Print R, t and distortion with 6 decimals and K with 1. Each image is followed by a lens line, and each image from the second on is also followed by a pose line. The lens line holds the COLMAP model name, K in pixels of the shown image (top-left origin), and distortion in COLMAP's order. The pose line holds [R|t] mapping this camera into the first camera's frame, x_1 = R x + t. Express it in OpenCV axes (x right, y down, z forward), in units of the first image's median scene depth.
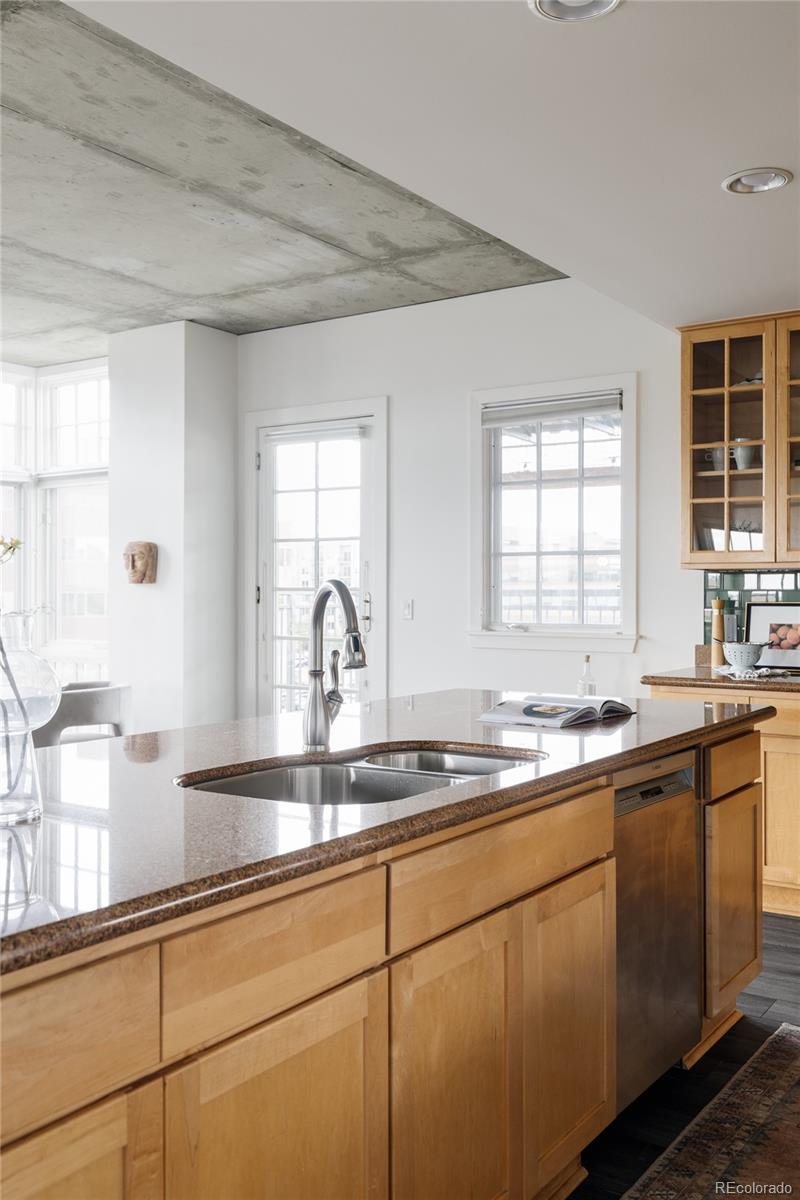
lens RADIAL K [[1093.5, 0, 404.5], [0, 1093.5, 585.5], [0, 0, 1]] dist [0.004683, 0.000000]
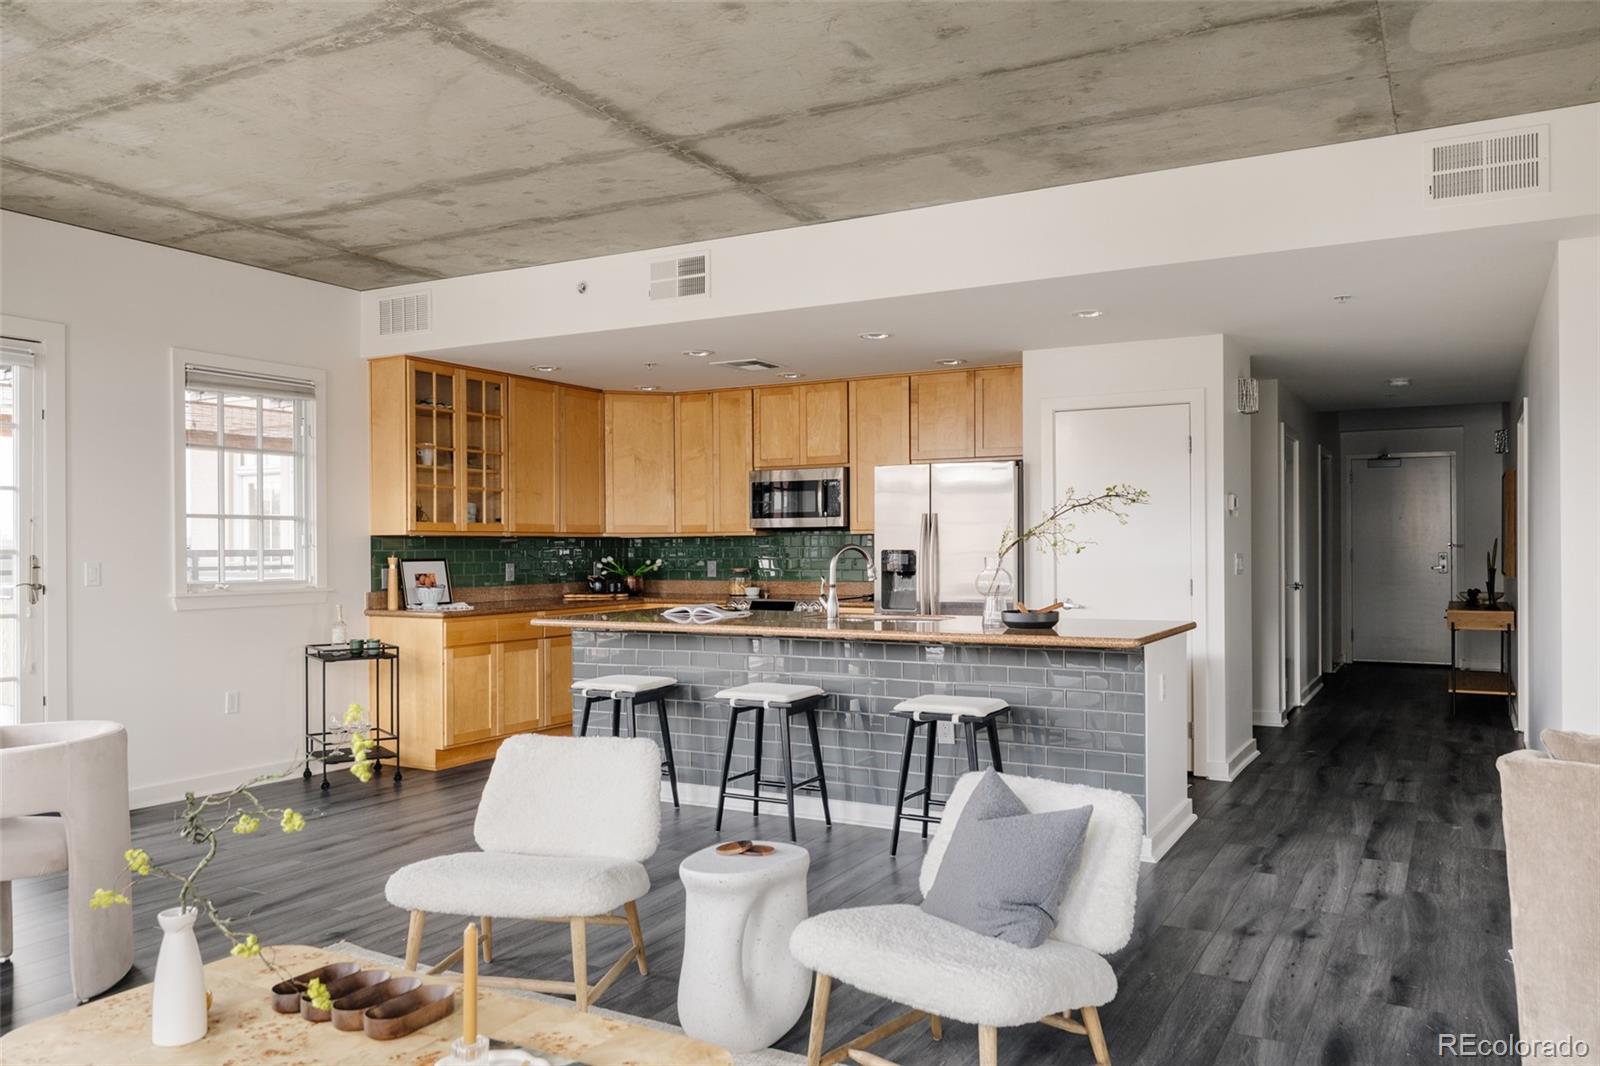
lens RADIAL K [[1202.3, 0, 816.1], [0, 1202.3, 541.3], [0, 0, 1]] dist [0.003582, -0.009945]
pose [[-0.096754, 0.004829, 0.995297, -1.250899], [0.000279, 0.999988, -0.004824, 0.000729], [-0.995308, -0.000189, -0.096754, 0.631696]]
